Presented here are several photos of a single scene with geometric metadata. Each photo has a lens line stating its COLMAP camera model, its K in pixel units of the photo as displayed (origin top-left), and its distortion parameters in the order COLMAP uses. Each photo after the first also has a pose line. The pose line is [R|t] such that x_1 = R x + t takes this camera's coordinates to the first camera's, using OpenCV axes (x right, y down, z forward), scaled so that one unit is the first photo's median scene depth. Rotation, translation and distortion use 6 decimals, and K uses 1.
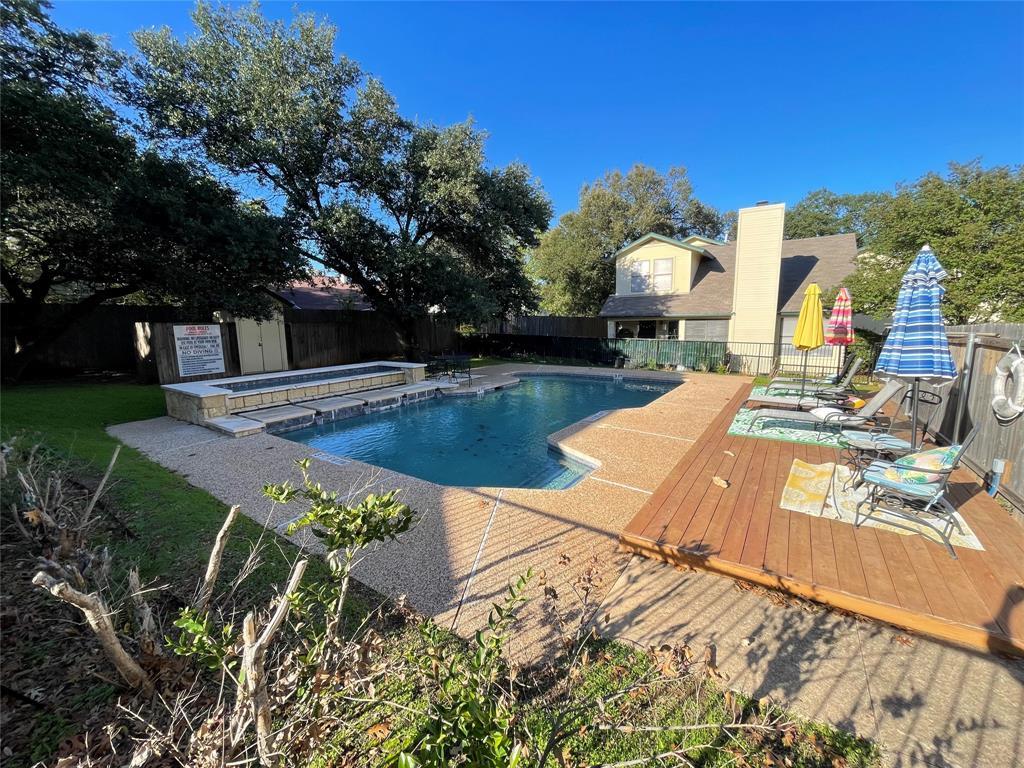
lens RADIAL K [[411.4, 0, 513.7], [0, 411.4, 382.4], [0, 0, 1]] dist [0.002463, -0.000098]
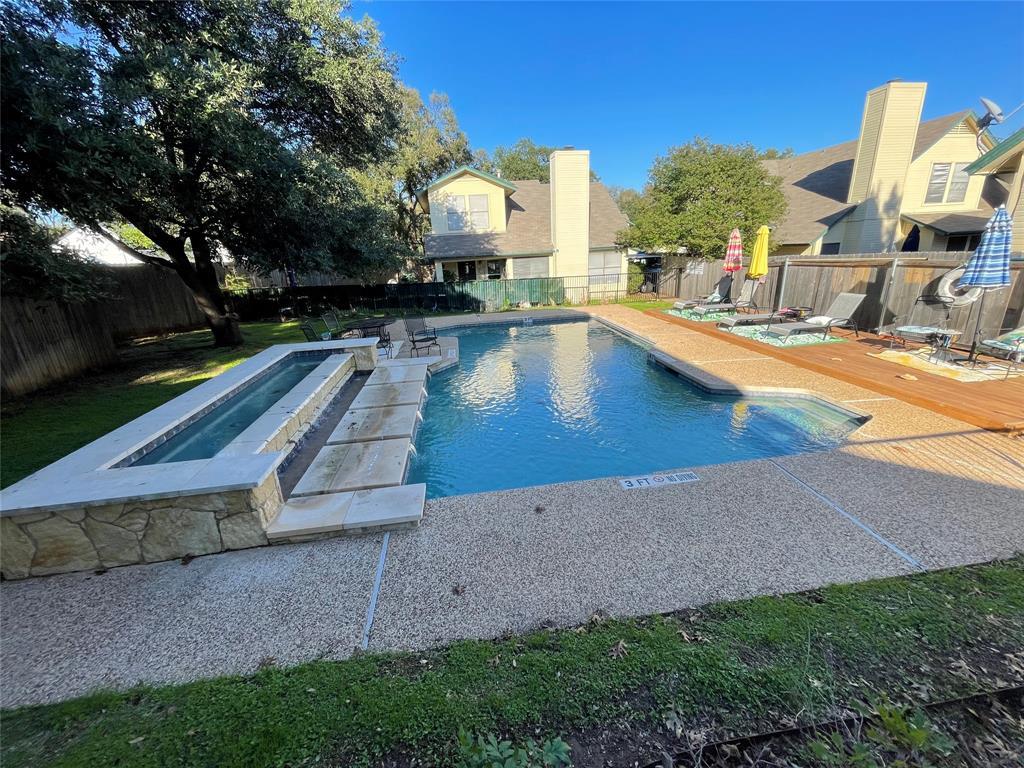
lens RADIAL K [[411.4, 0, 513.7], [0, 411.4, 382.9], [0, 0, 1]] dist [0.002463, -0.000098]
pose [[0.733195, -0.232961, 0.638870, -0.366442], [0.140184, 0.971089, 0.193221, -0.051752], [-0.665413, -0.052109, 0.744655, 0.229850]]
